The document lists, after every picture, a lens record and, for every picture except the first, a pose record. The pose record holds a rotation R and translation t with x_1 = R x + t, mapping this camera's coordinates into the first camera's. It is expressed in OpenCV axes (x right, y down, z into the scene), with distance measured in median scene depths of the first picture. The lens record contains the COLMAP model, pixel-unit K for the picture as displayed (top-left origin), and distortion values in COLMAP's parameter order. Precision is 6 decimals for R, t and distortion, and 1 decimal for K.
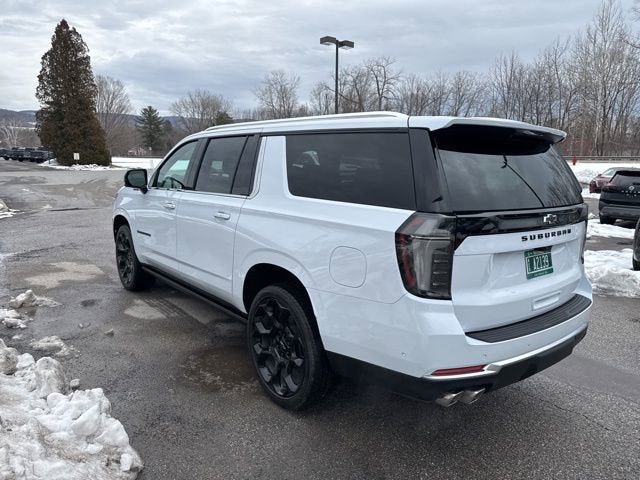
lens RADIAL K [[456.4, 0, 322.4], [0, 456.4, 238.7], [0, 0, 1]] dist [0.031133, -0.032269]
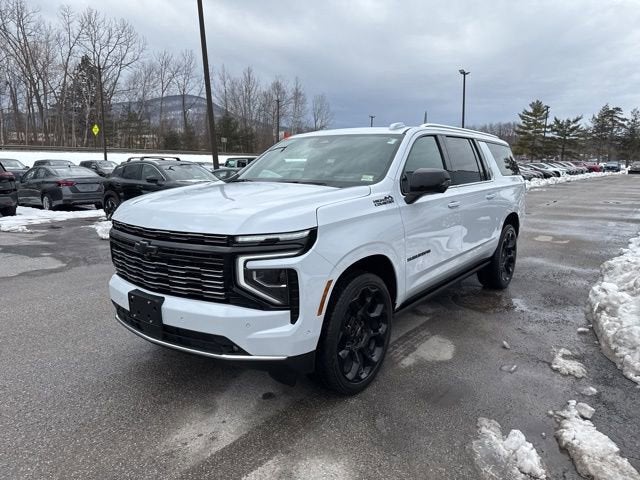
lens RADIAL K [[450.7, 0, 322.6], [0, 450.7, 238.1], [0, 0, 1]] dist [0.044055, -0.047173]
pose [[-0.238568, -0.179637, 0.954367, -1.107775], [0.150490, 0.964033, 0.219075, -0.234940], [-0.959395, 0.195887, -0.202953, 1.377683]]
